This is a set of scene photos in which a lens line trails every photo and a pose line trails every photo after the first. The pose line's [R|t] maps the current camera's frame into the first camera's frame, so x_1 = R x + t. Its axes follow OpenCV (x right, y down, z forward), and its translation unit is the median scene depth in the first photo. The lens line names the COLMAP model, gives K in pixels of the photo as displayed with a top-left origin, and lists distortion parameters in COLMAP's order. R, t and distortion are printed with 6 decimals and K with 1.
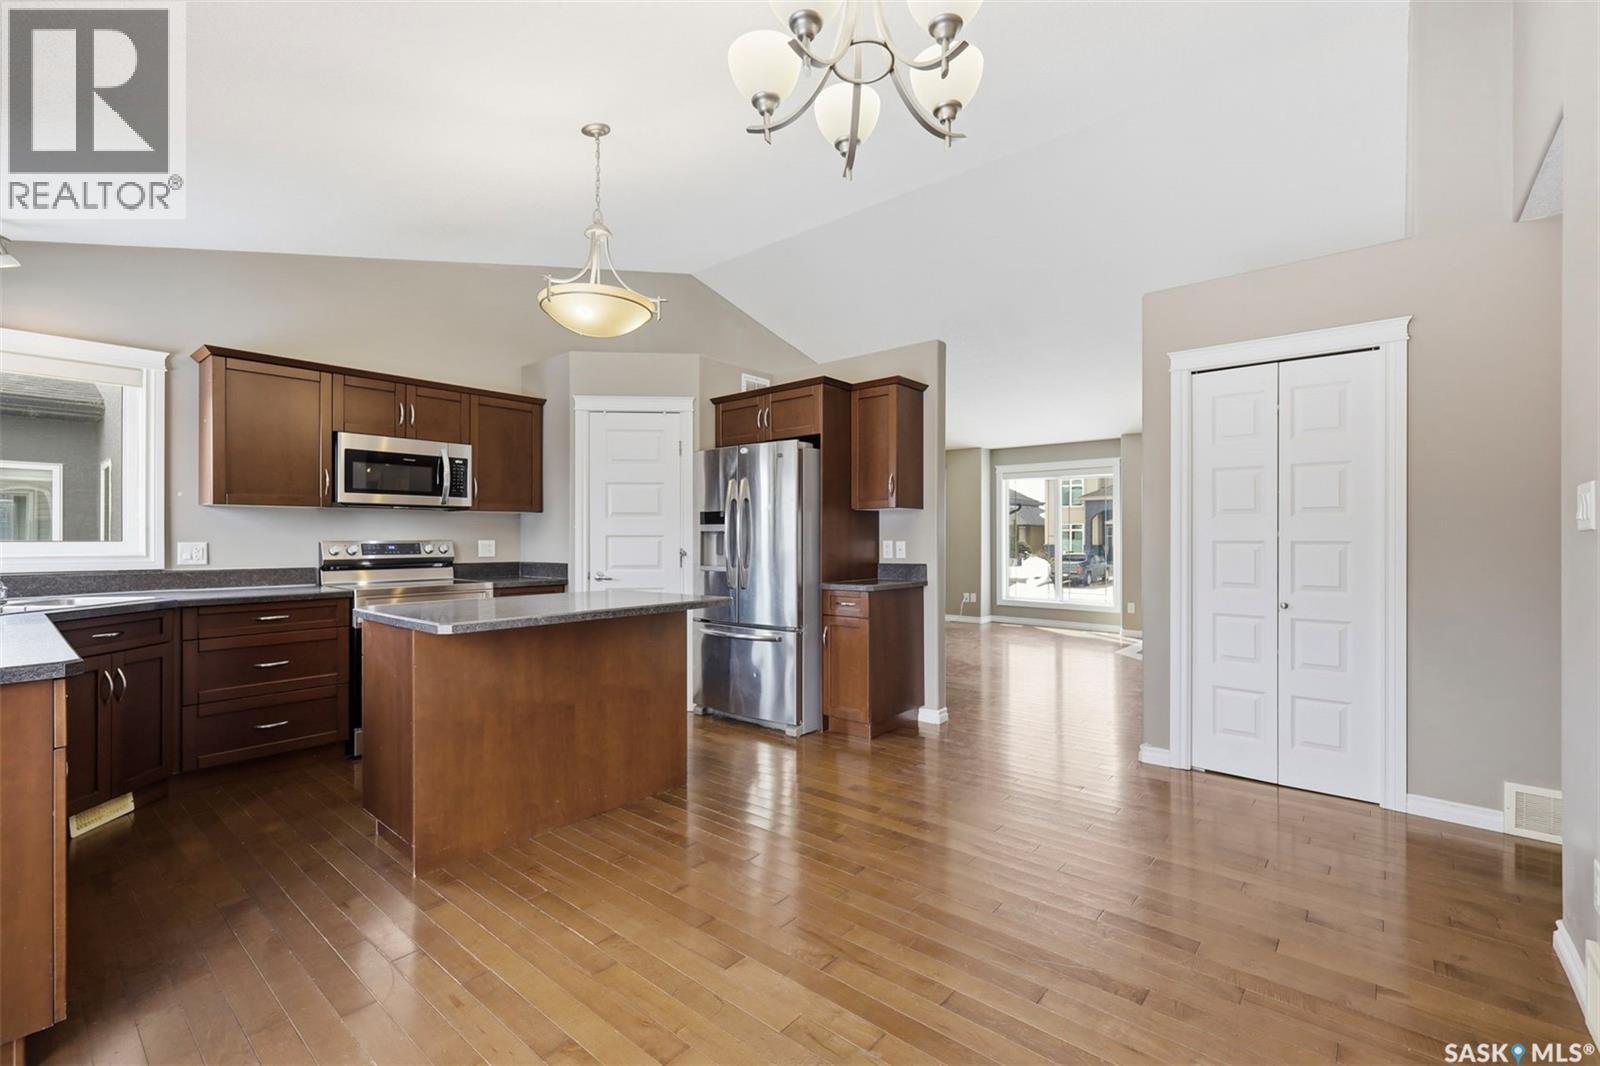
lens RADIAL K [[709.9, 0, 782.1], [0, 709.9, 525.8], [0, 0, 1]] dist [0.001480, 0.000085]
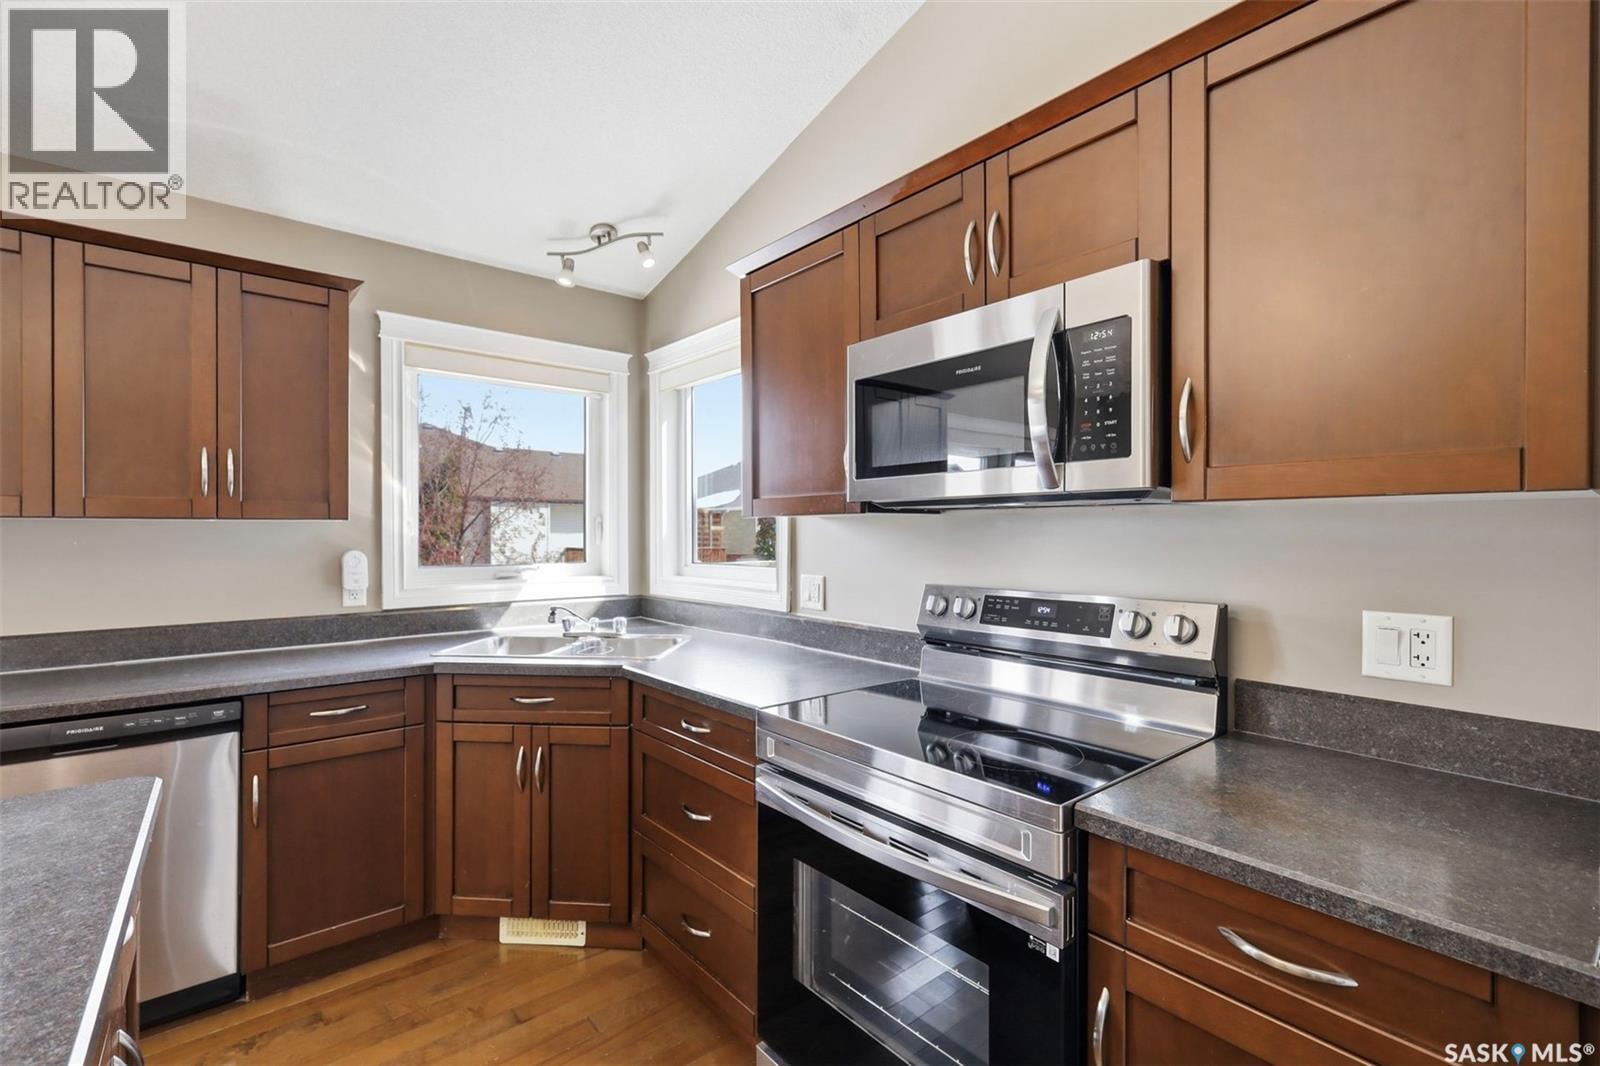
lens RADIAL K [[709.9, 0, 792.1], [0, 709.9, 529.1], [0, 0, 1]] dist [0.001480, 0.000085]
pose [[-0.147843, -0.001781, -0.989009, -0.163415], [0.019909, 0.999790, -0.004776, -0.014438], [0.988810, -0.020397, -0.147777, 0.977143]]
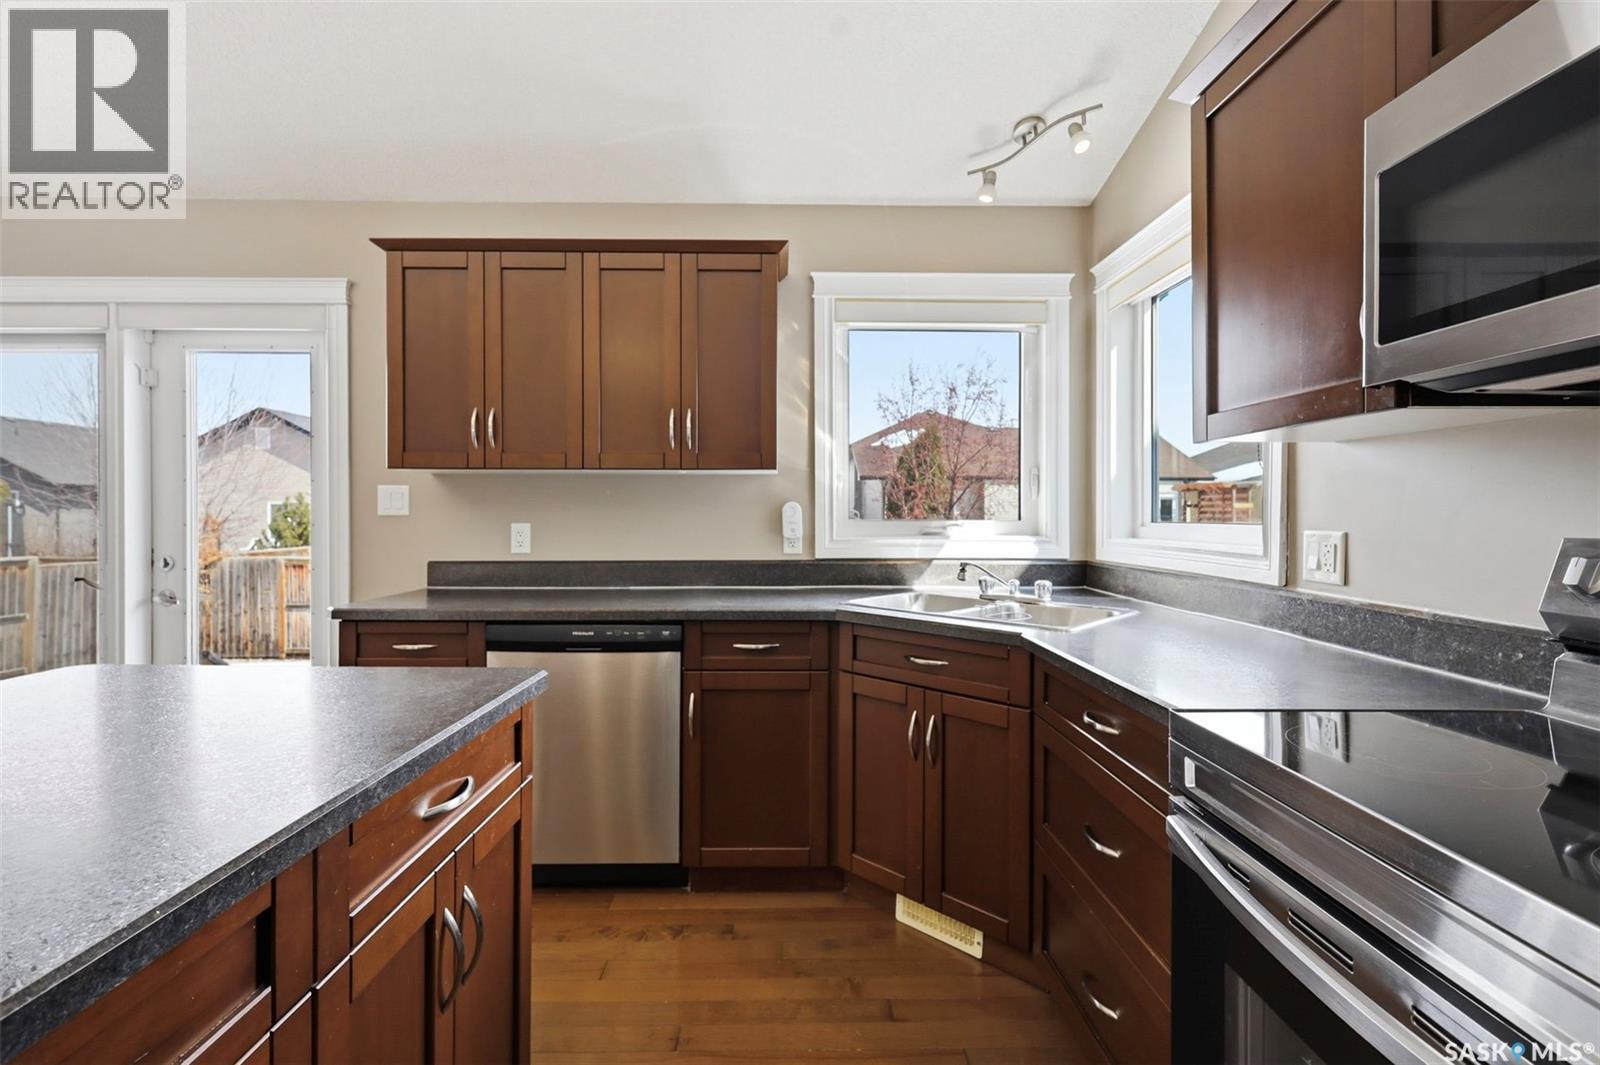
lens RADIAL K [[709.9, 0, 796.0], [0, 709.9, 514.0], [0, 0, 1]] dist [0.001480, 0.000085]
pose [[-0.735498, -0.001196, -0.677526, -0.276760], [0.010202, 0.999866, -0.012839, 0.014143], [0.677450, -0.016355, -0.735387, 0.995536]]
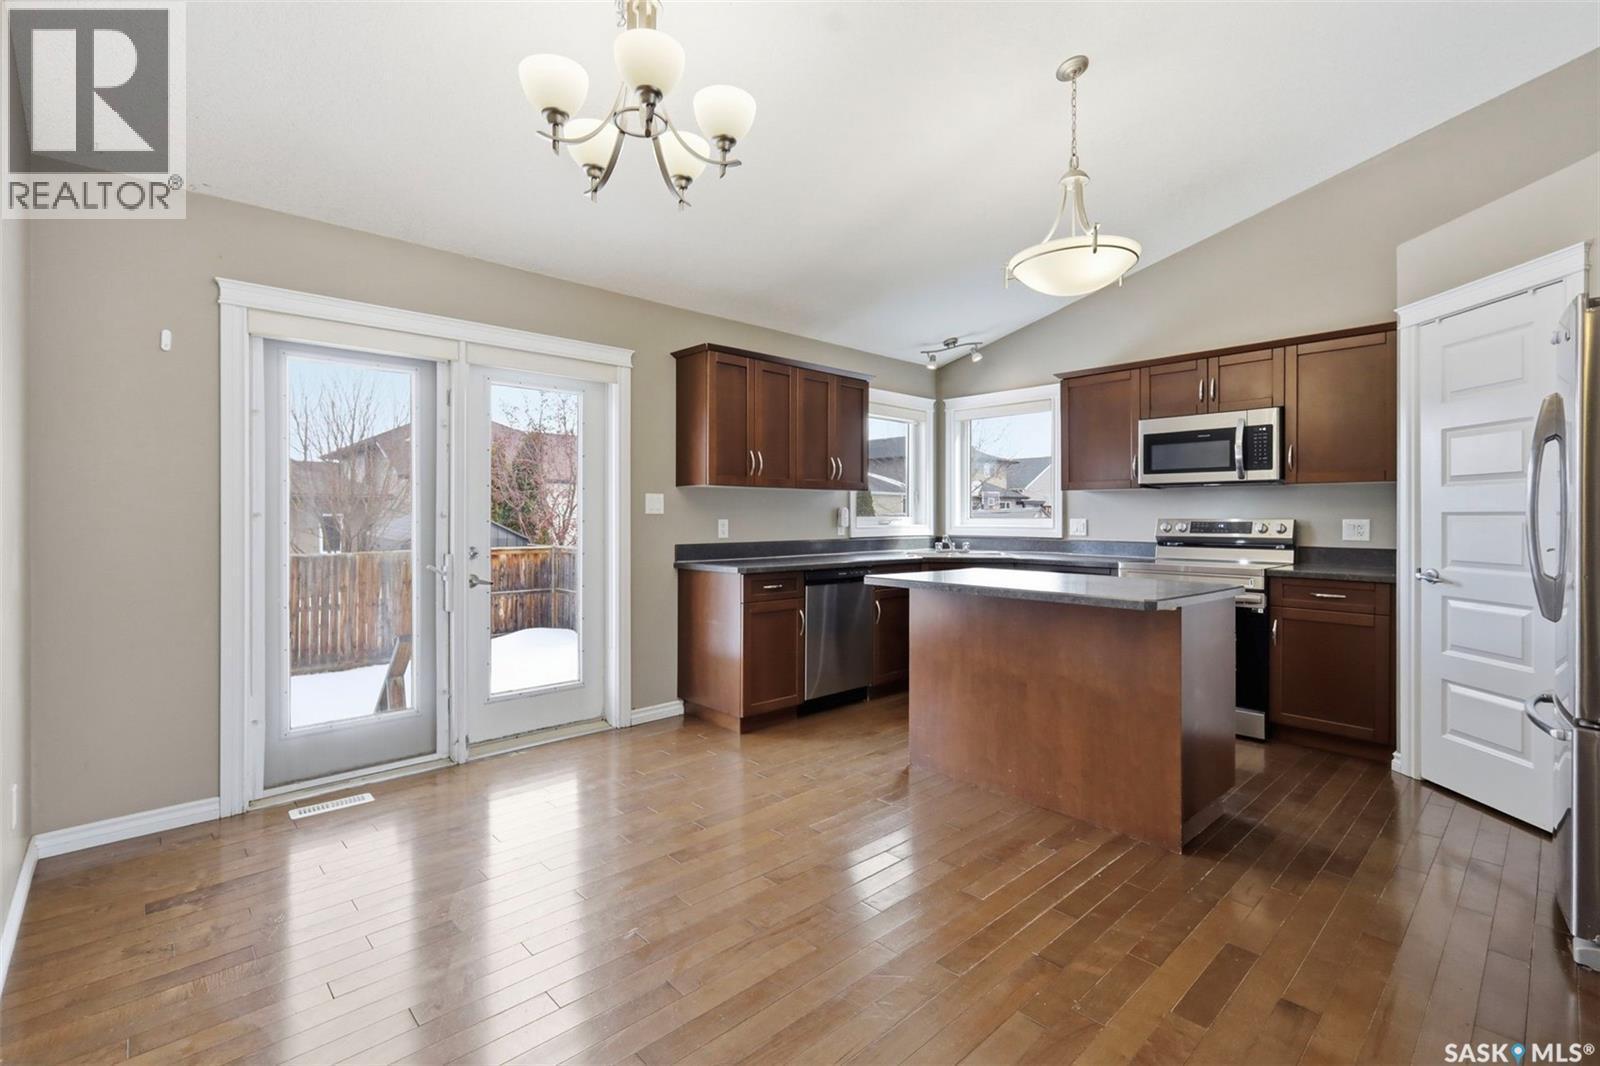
lens RADIAL K [[709.9, 0, 800.7], [0, 709.9, 512.6], [0, 0, 1]] dist [0.001480, 0.000085]
pose [[-0.092101, -0.003674, -0.995743, 0.505314], [0.015382, 0.999869, -0.005112, 0.008858], [0.995631, -0.015787, -0.092032, 0.543350]]
